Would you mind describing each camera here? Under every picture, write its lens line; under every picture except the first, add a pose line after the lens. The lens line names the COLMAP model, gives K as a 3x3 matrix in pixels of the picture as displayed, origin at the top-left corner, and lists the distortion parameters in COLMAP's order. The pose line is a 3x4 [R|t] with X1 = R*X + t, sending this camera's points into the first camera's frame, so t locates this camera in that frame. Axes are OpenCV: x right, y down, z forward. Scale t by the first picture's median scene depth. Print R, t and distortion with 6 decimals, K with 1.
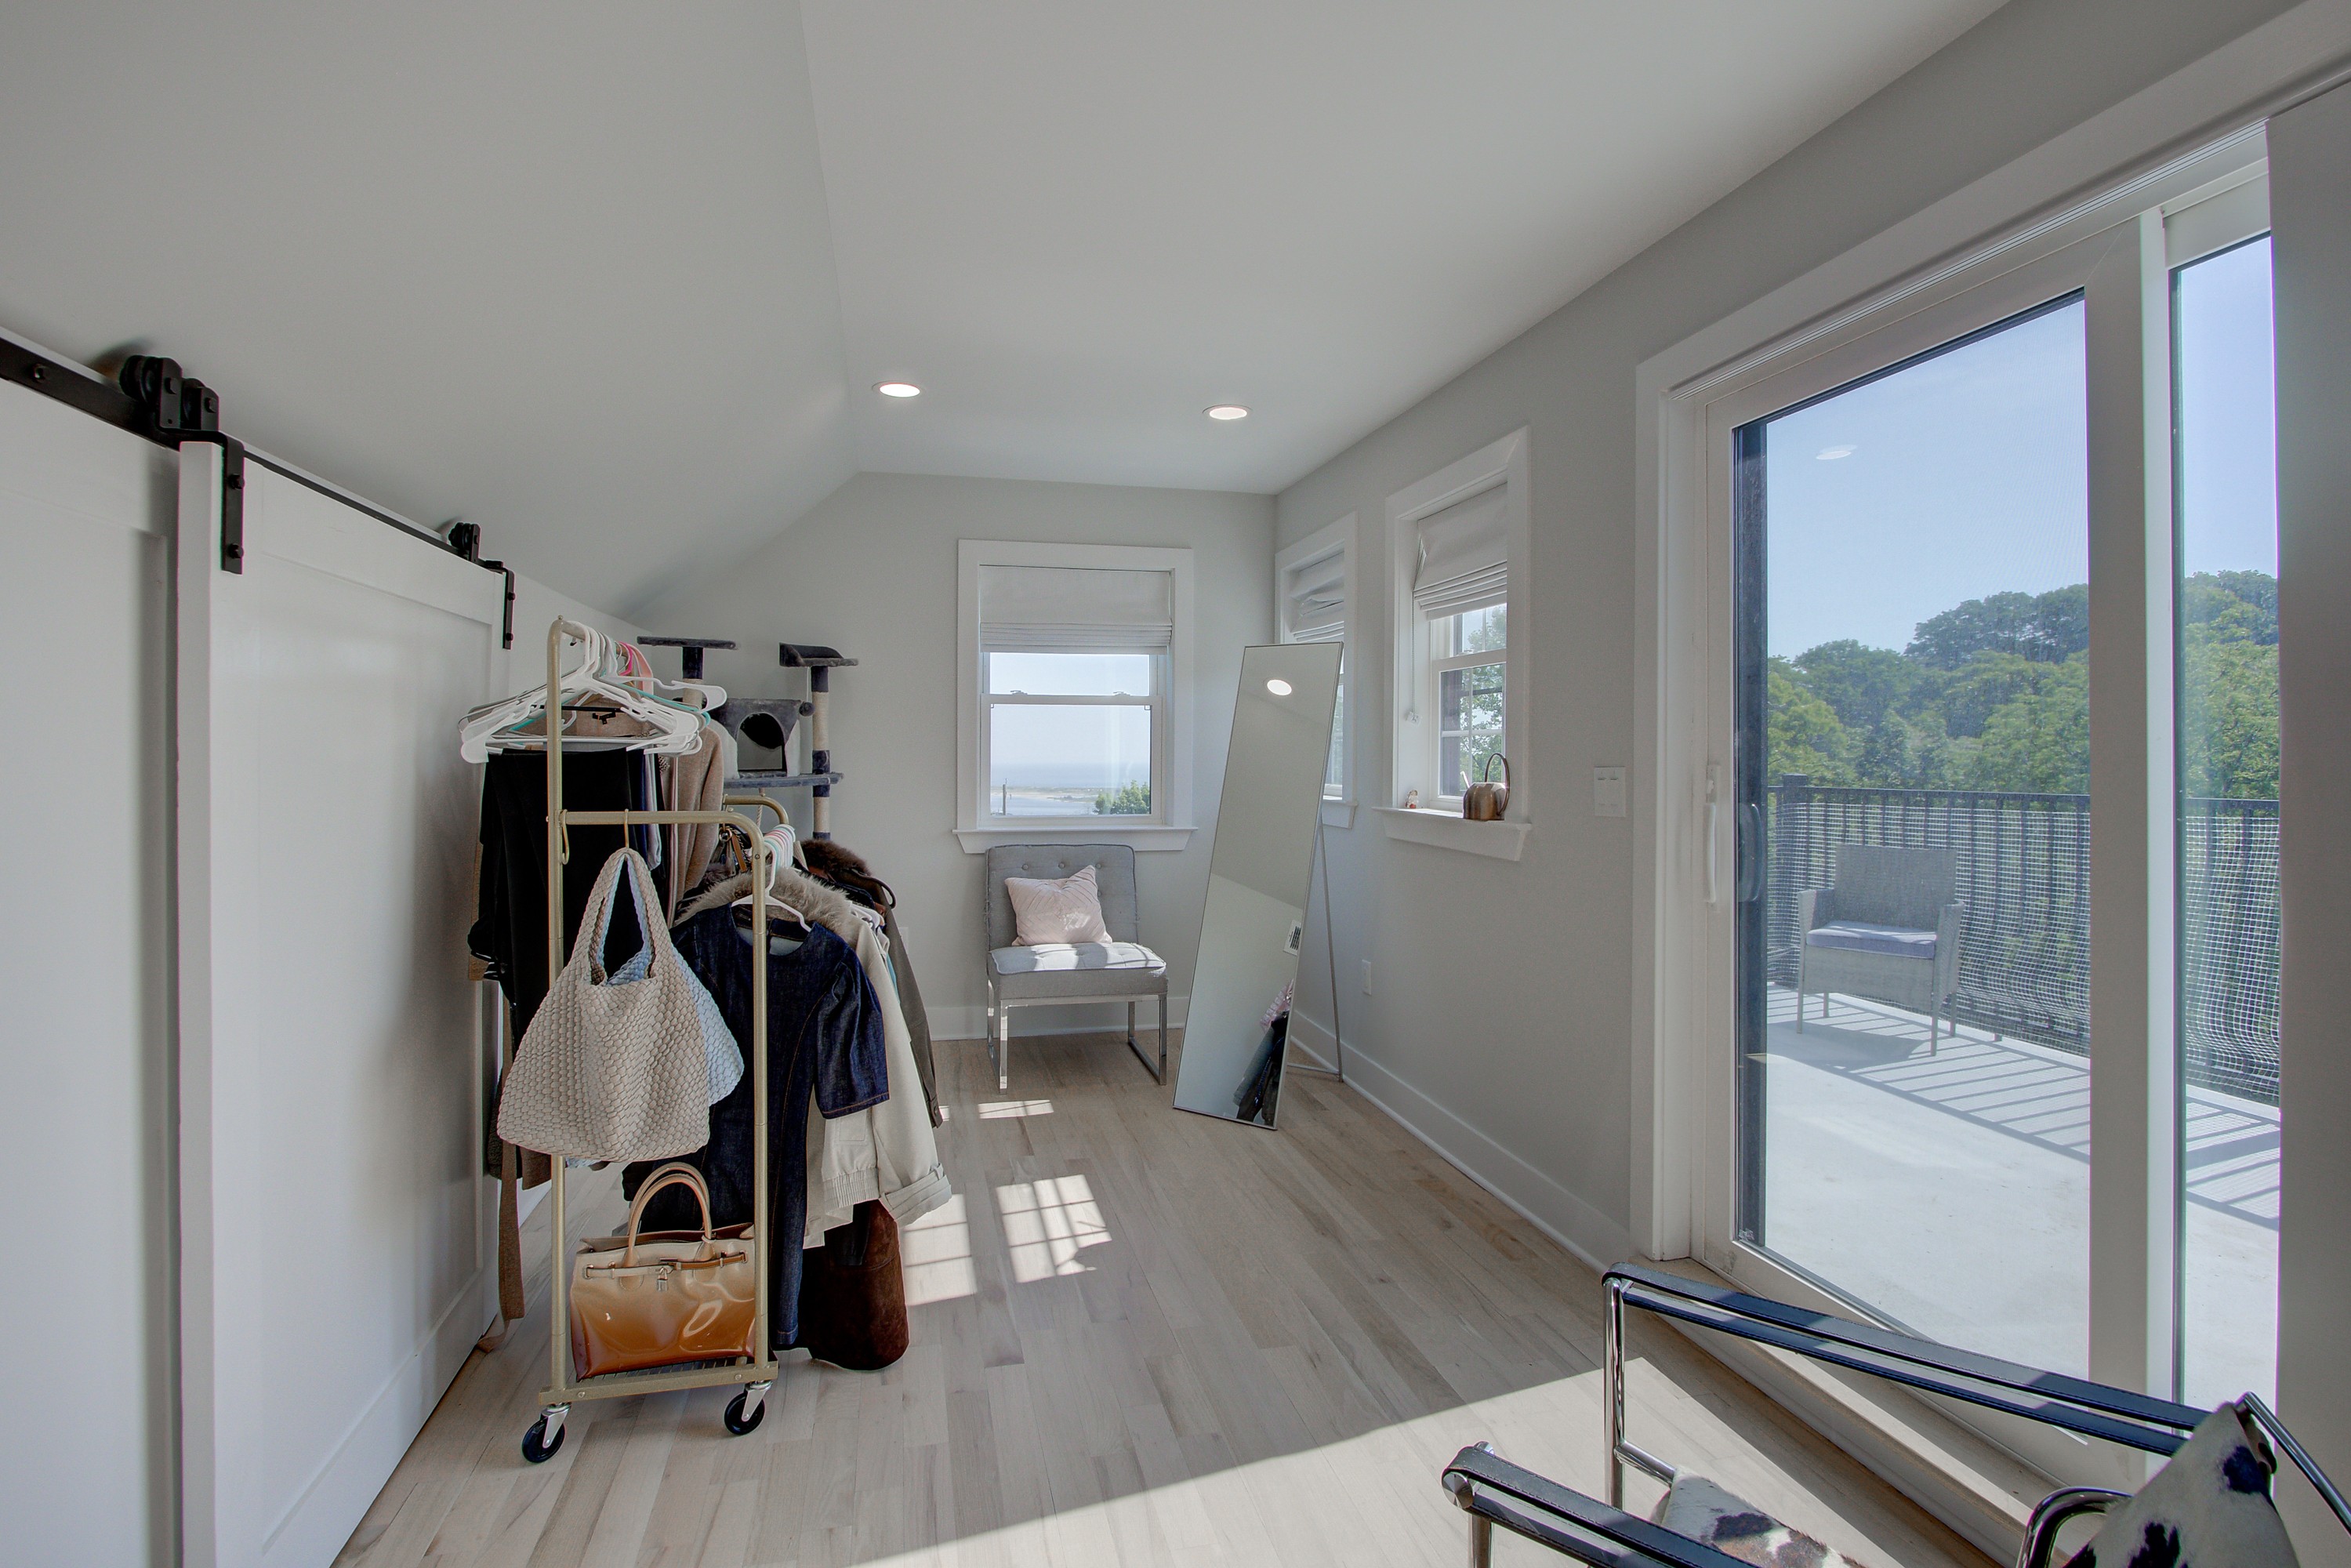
lens RADIAL K [[1091.0, 0, 1157.2], [0, 1091.0, 786.6], [0, 0, 1]] dist [-0.014481, 0.000641]
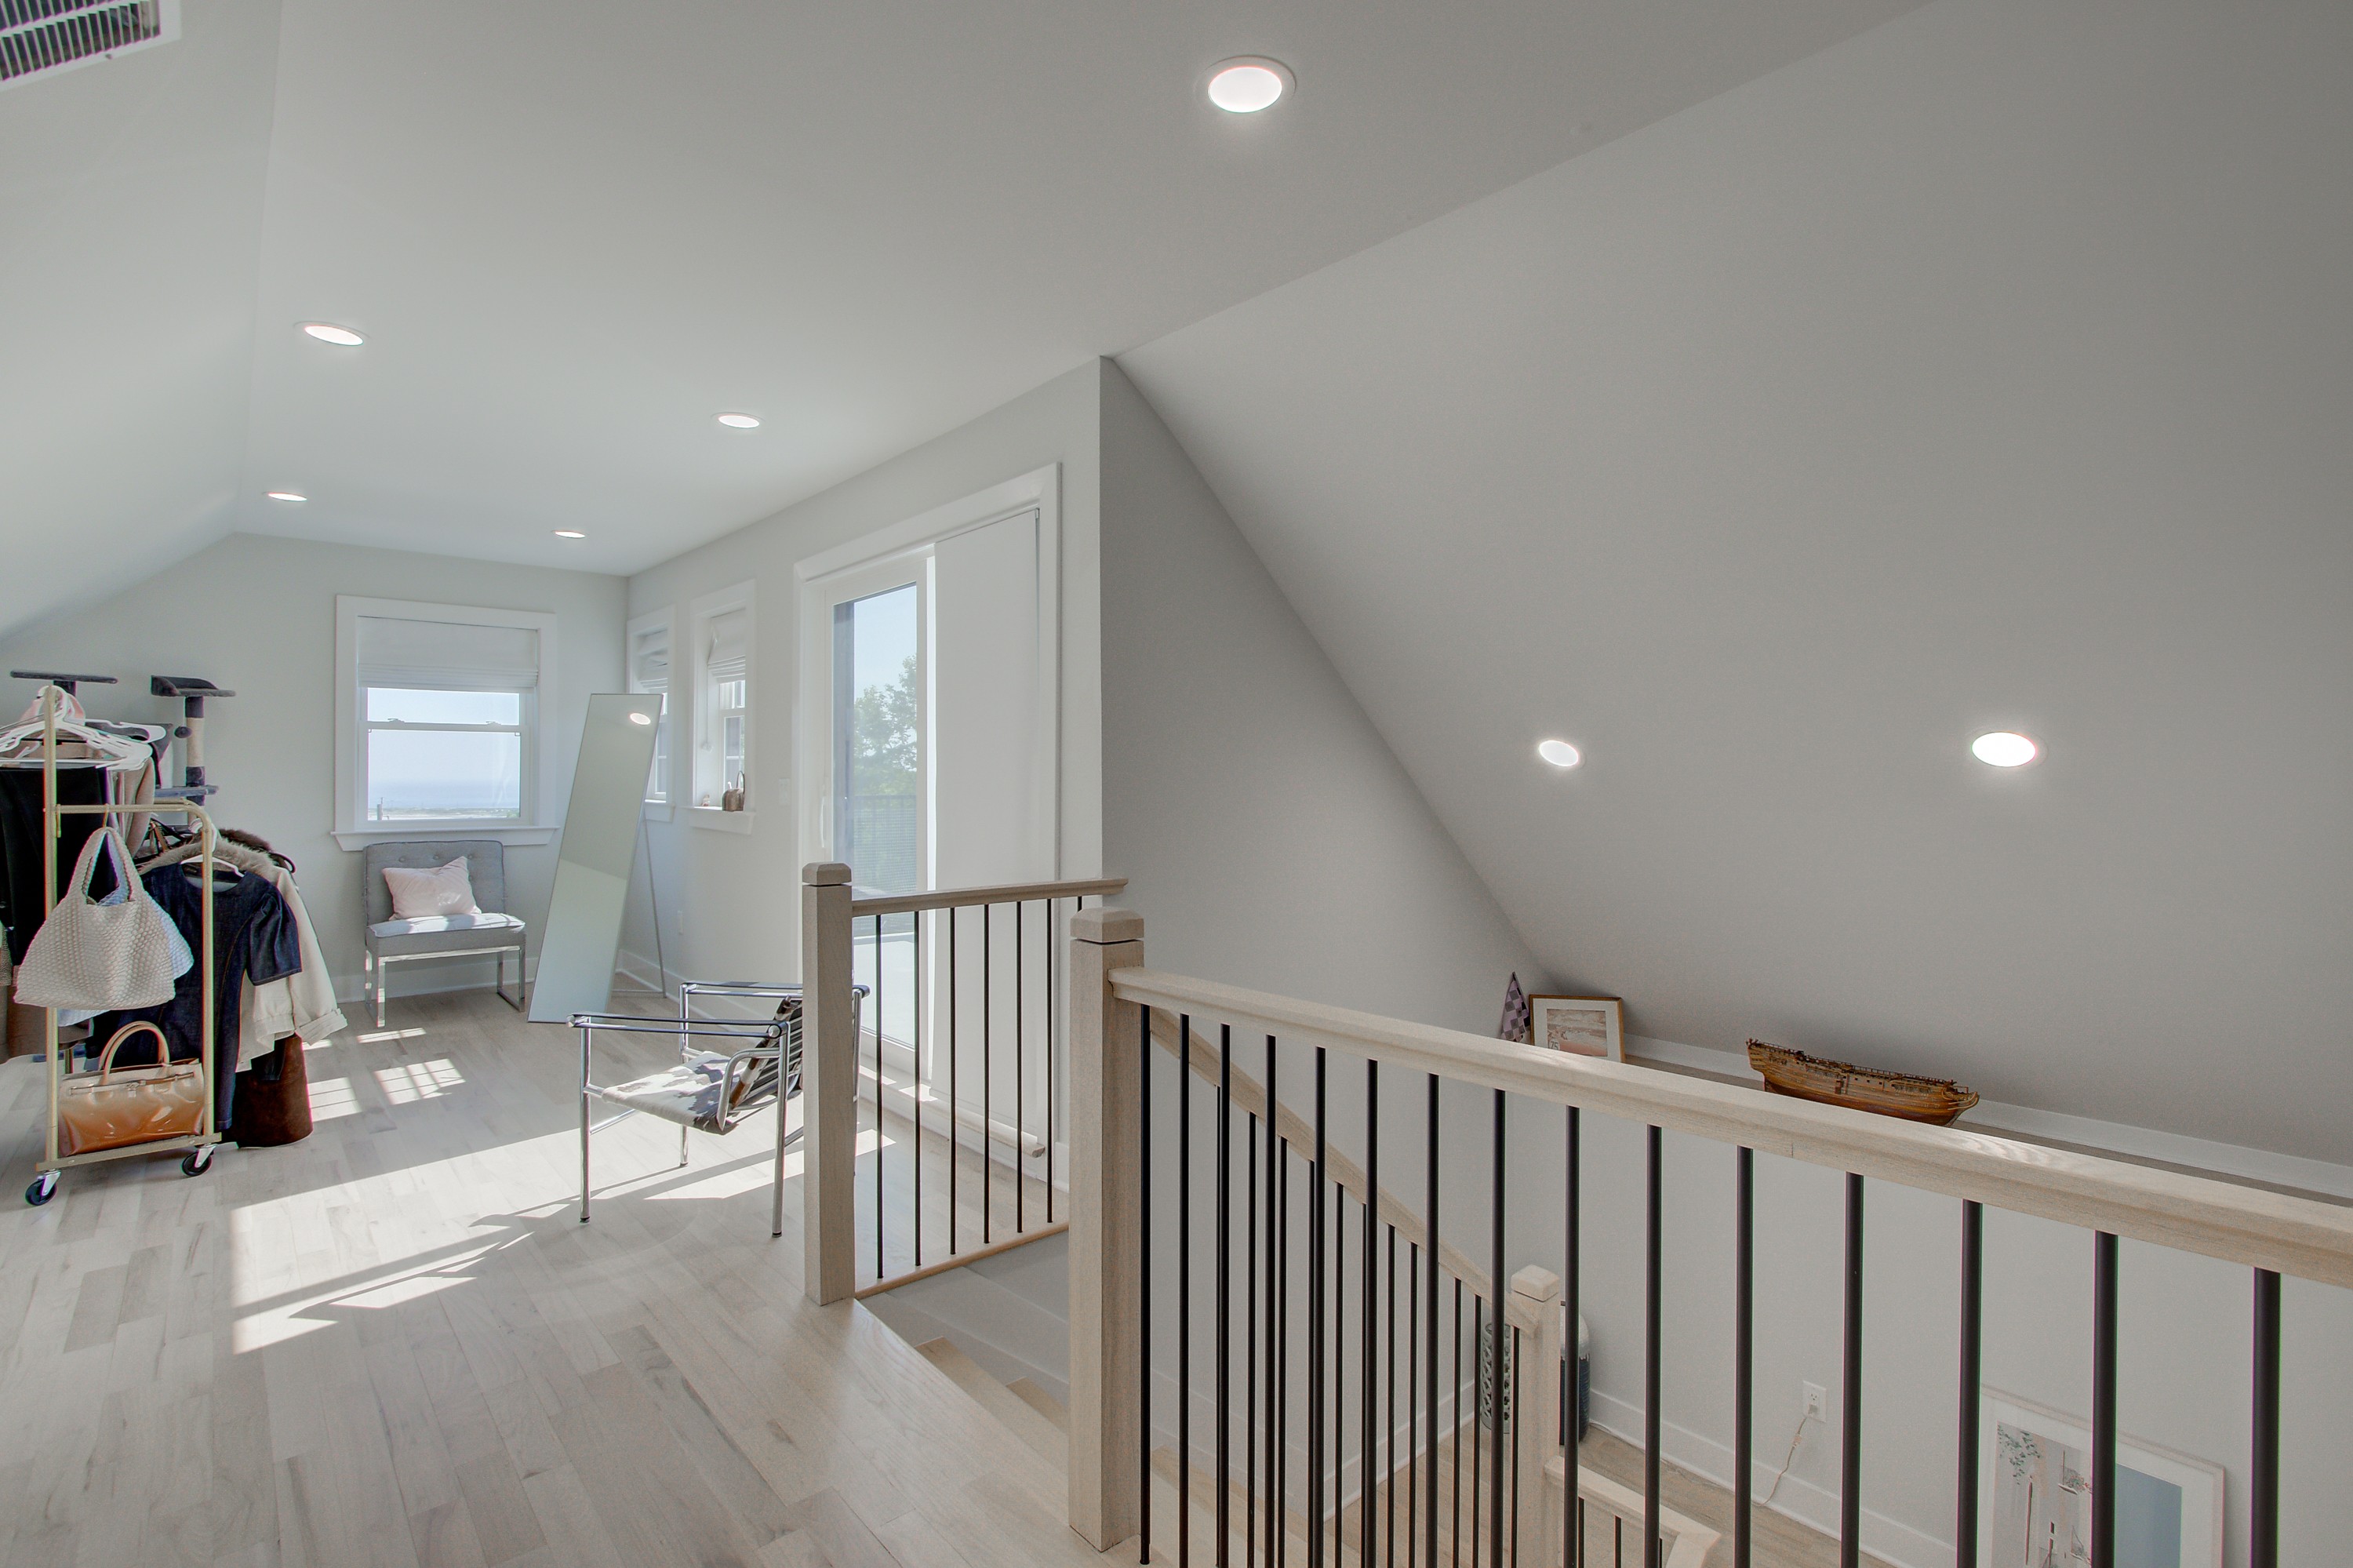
lens RADIAL K [[1092.1, 0, 1173.2], [0, 1092.1, 778.4], [0, 0, 1]] dist [-0.013890, 0.000726]
pose [[0.880785, -0.001314, 0.473515, 0.119628], [0.011814, 0.999746, -0.019201, 0.024106], [-0.473370, 0.022506, 0.880576, -0.888677]]
